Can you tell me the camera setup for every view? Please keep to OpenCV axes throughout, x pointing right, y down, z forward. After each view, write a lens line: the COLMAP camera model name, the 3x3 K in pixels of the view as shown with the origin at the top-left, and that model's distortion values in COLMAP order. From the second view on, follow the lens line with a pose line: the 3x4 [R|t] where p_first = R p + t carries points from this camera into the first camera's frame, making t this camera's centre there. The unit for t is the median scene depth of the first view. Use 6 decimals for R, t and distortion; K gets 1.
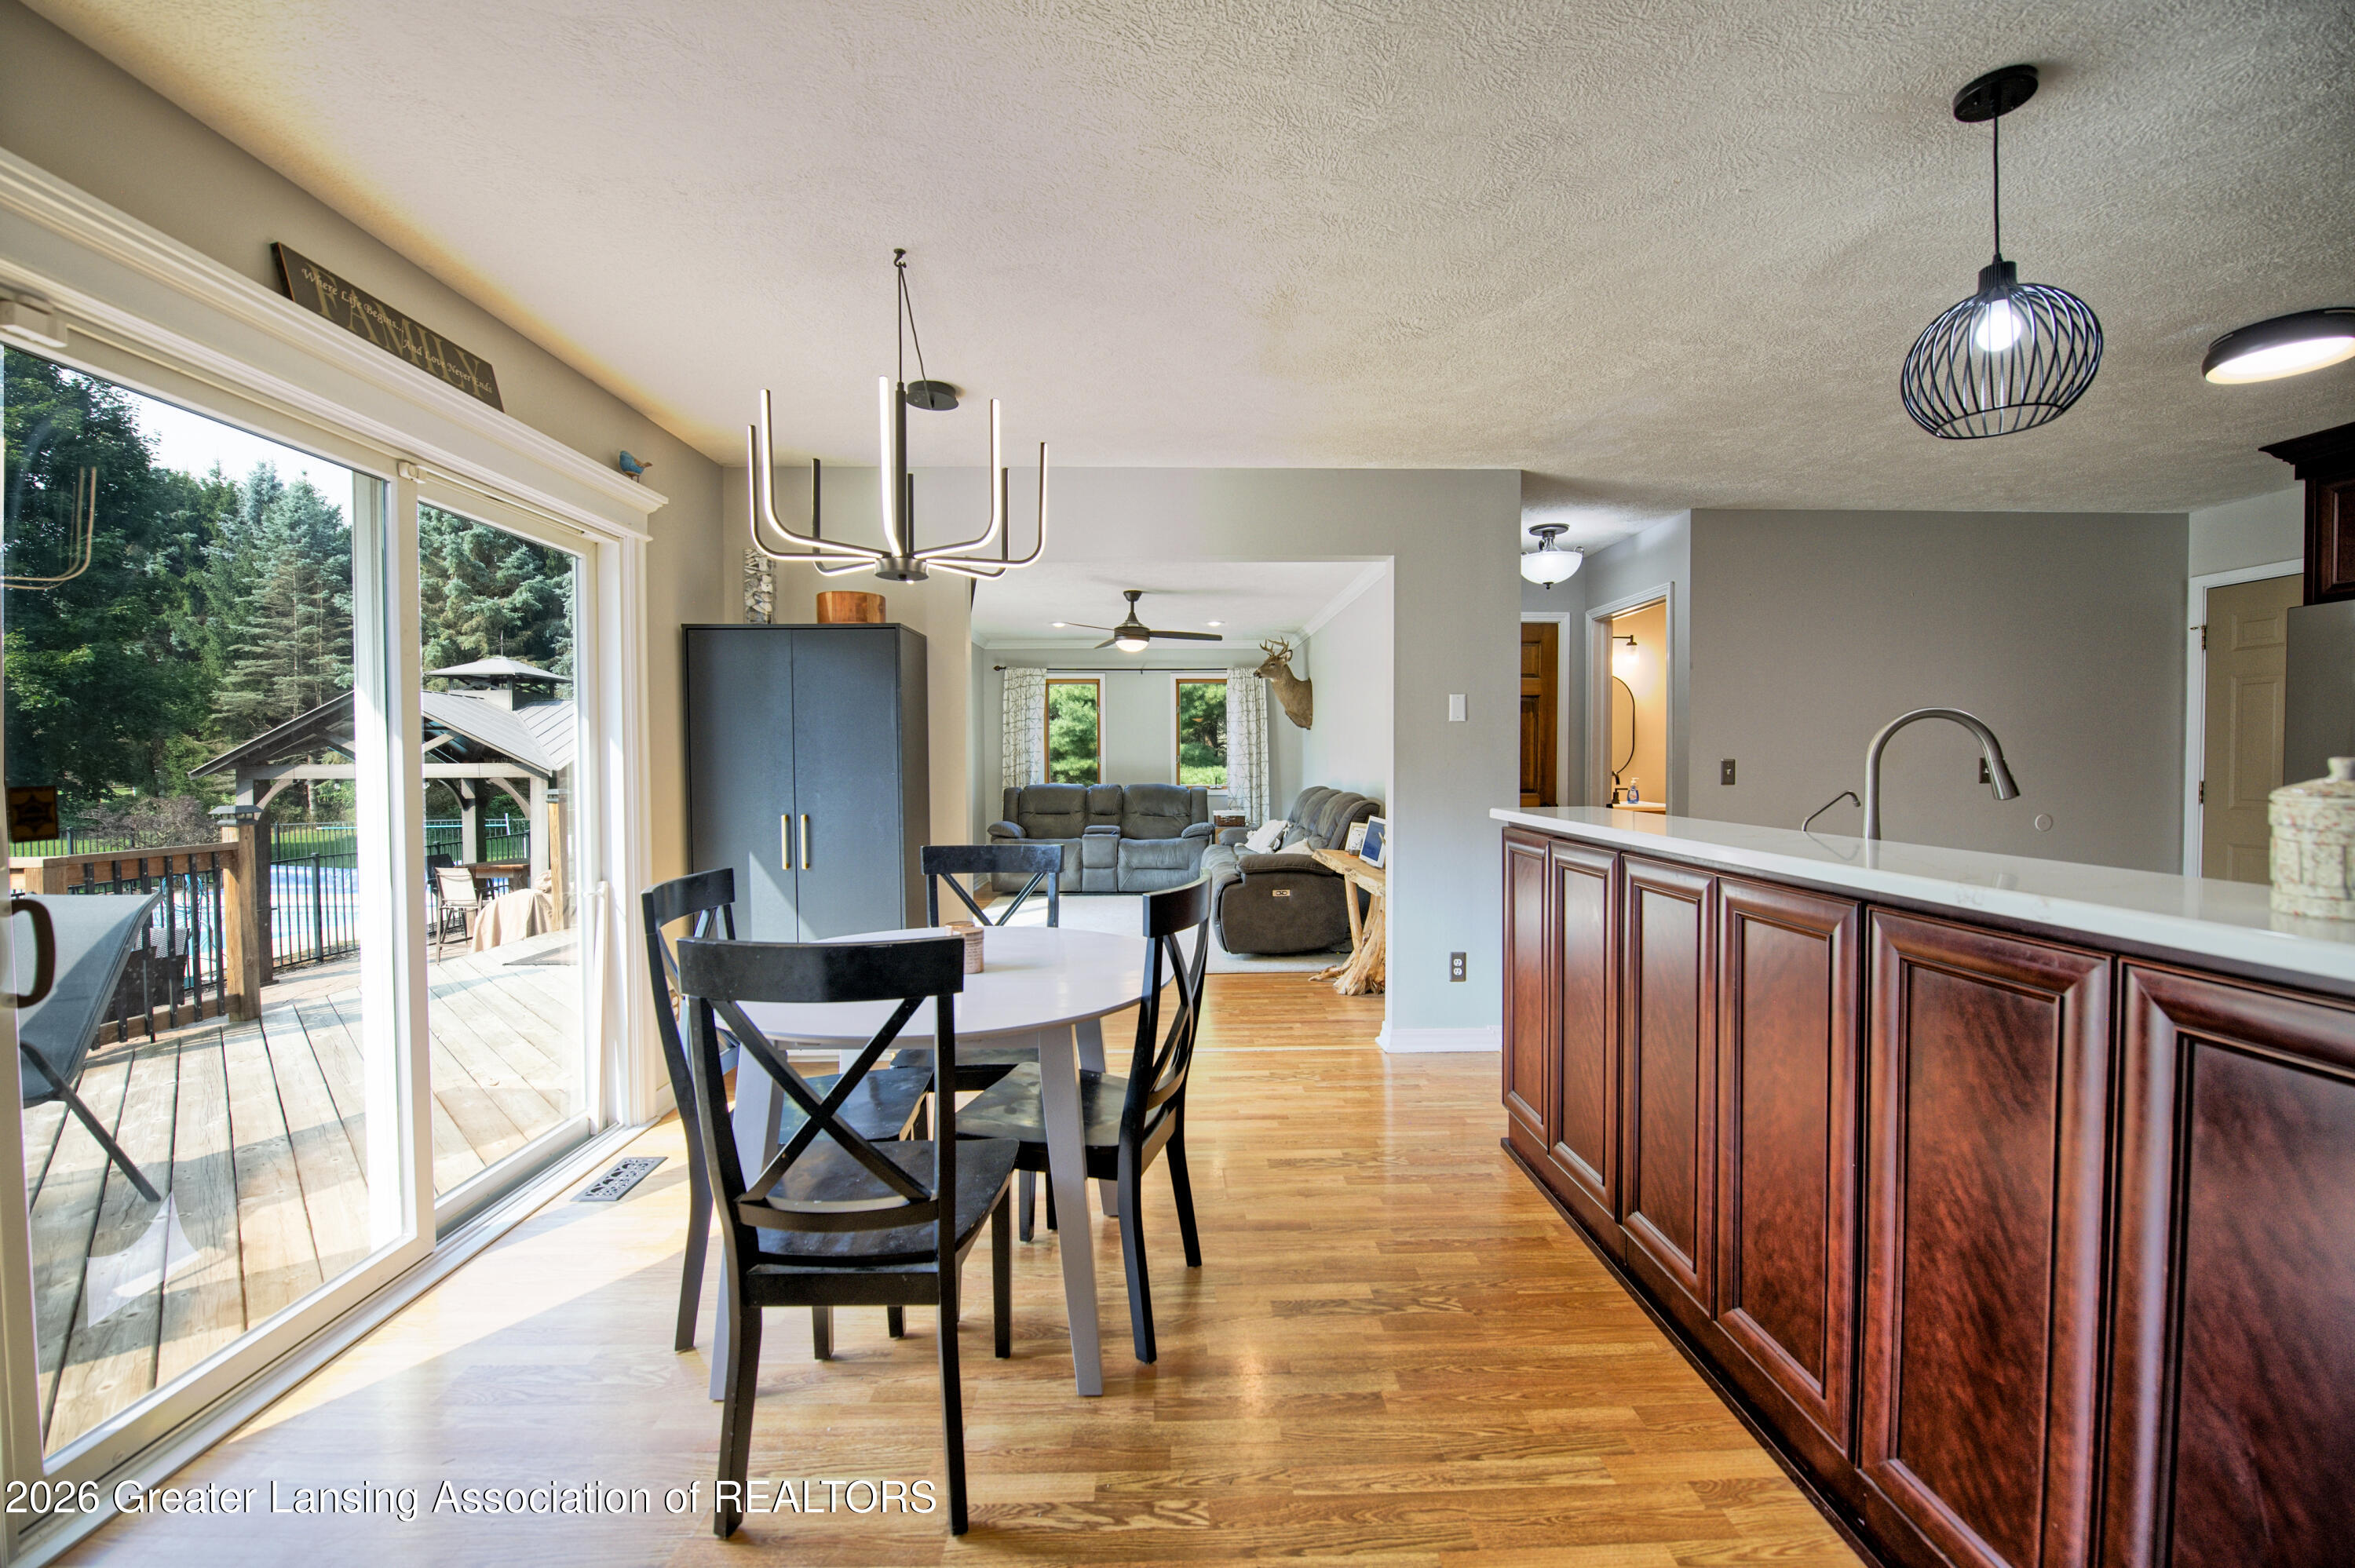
lens RADIAL K [[936.9, 0, 1180.9], [0, 936.9, 779.7], [0, 0, 1]] dist [-0.014256, -0.001665]
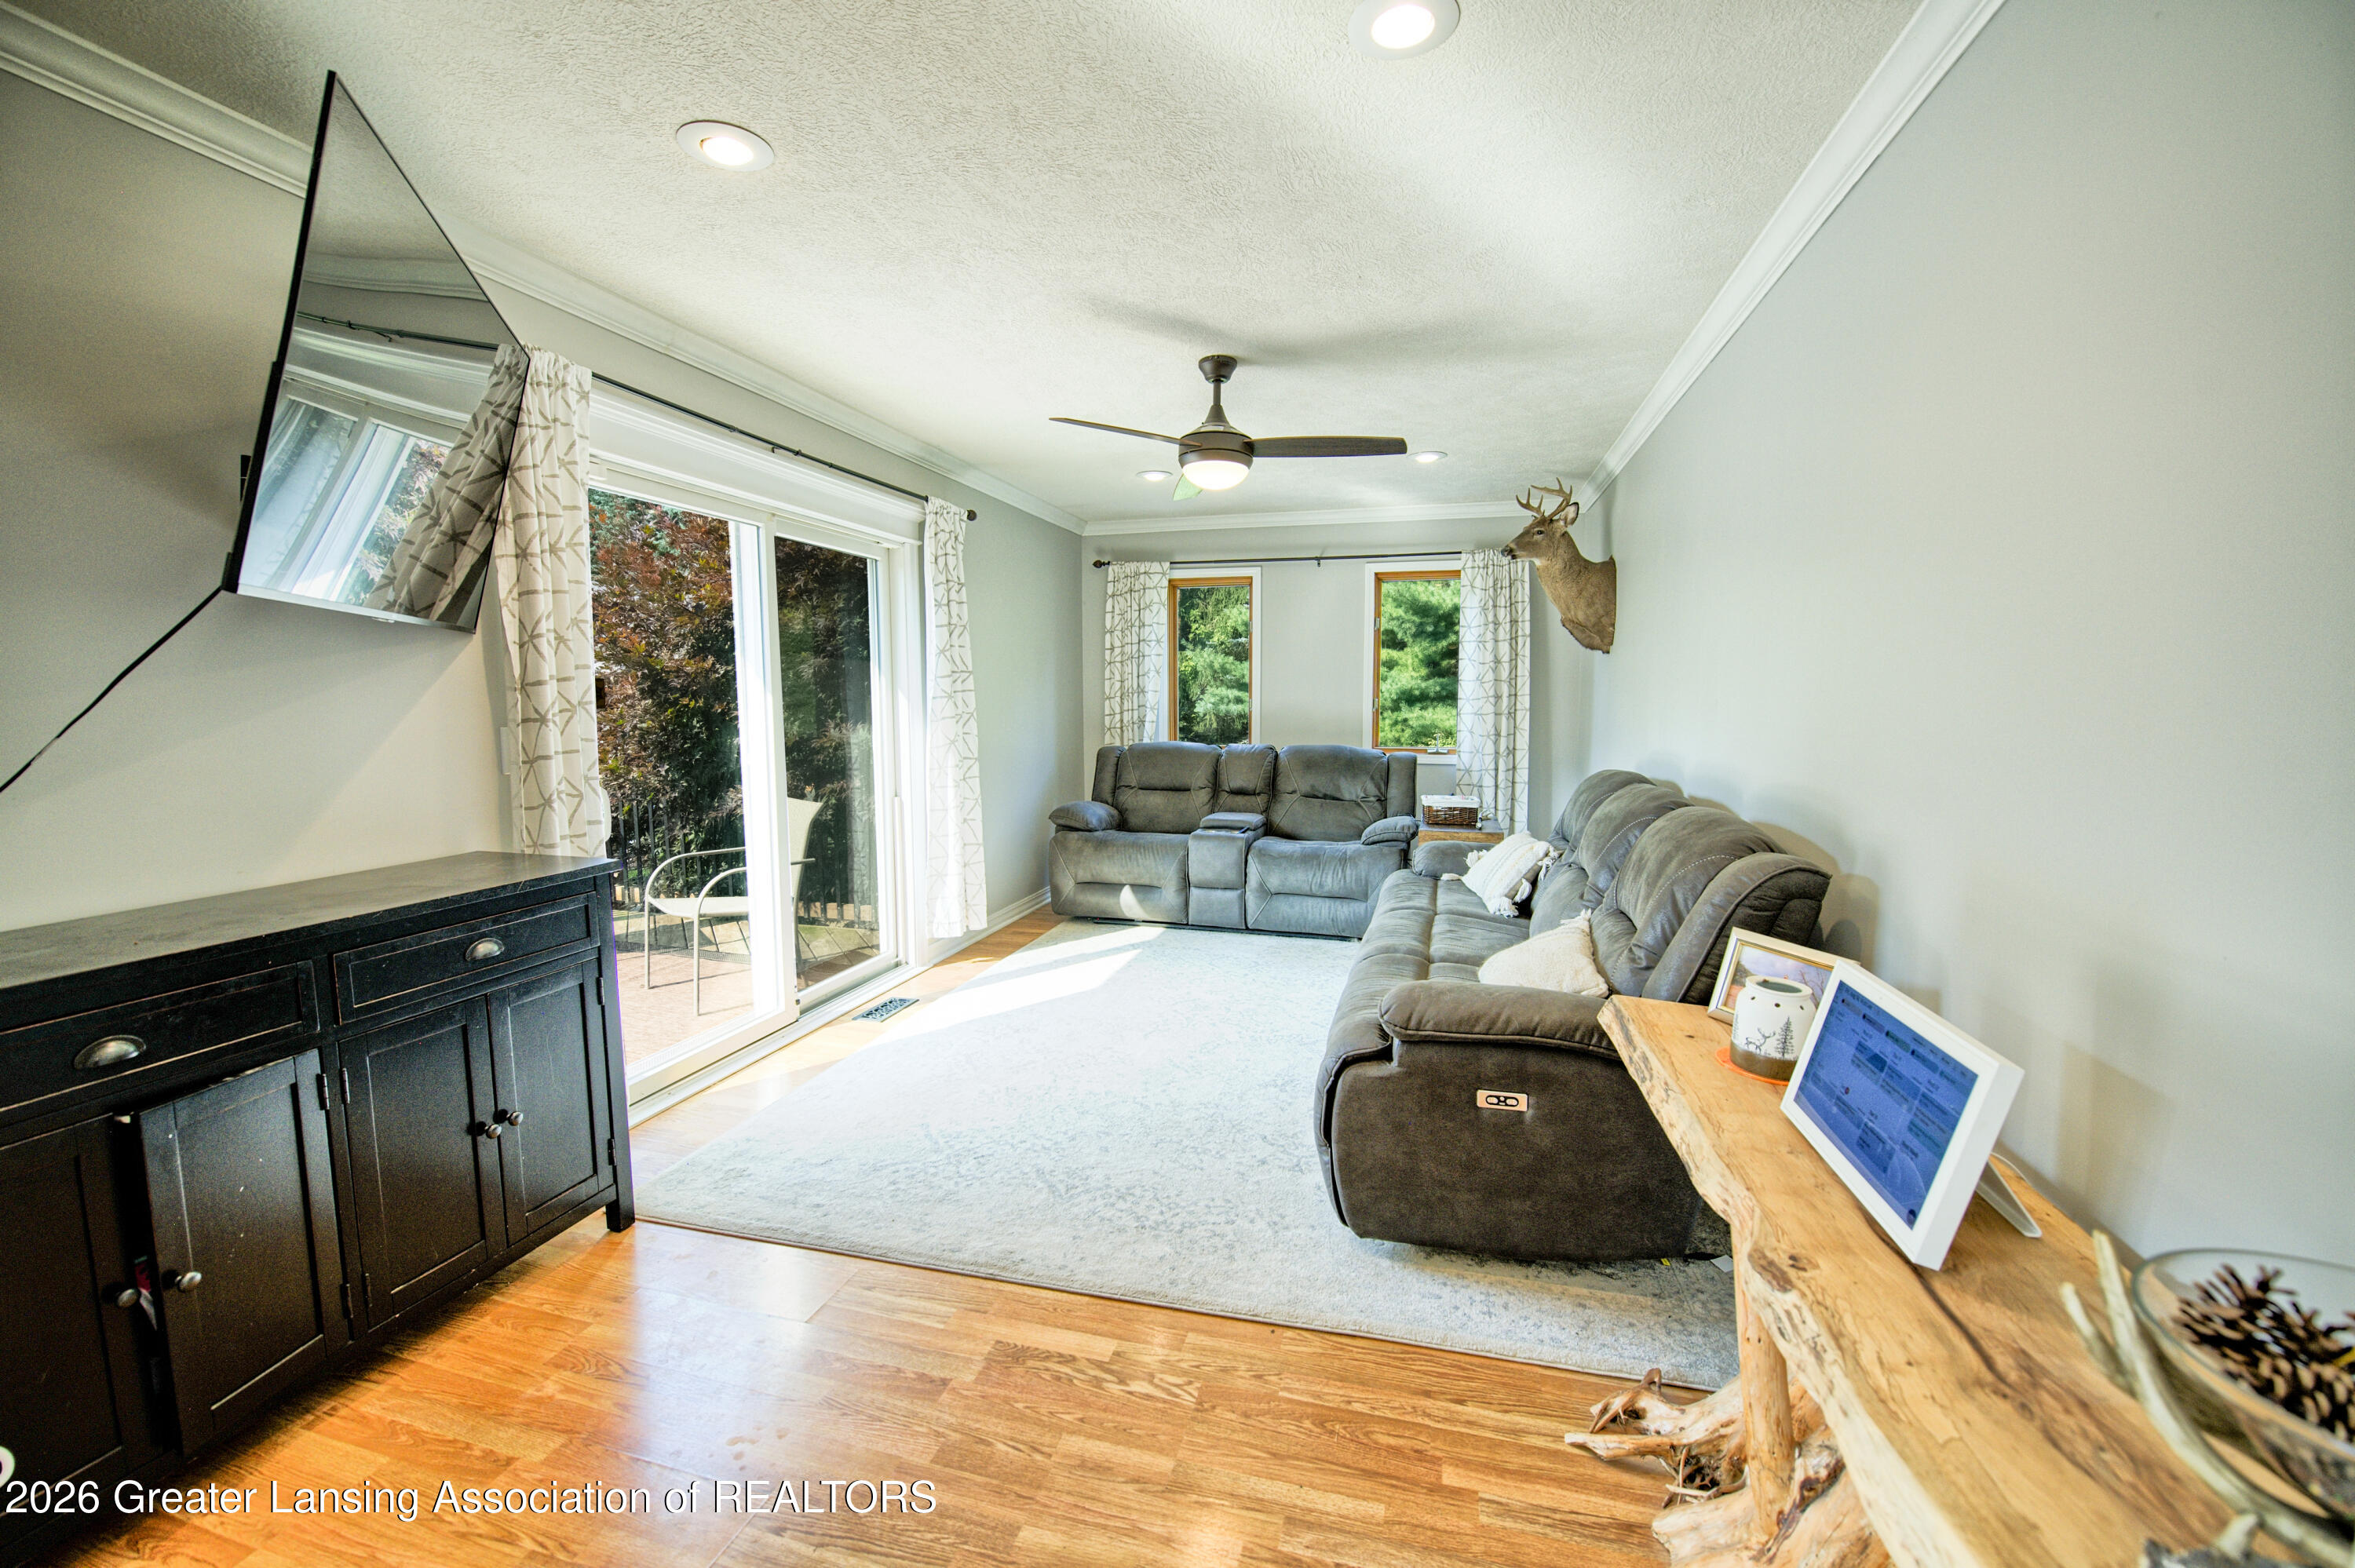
lens RADIAL K [[936.9, 0, 1181.6], [0, 936.9, 783.4], [0, 0, 1]] dist [-0.014256, -0.001665]
pose [[0.958507, 0.032144, -0.283251, 0.056128], [-0.011385, 0.997146, 0.074632, -0.016135], [0.284841, -0.068310, 0.956138, 0.407691]]
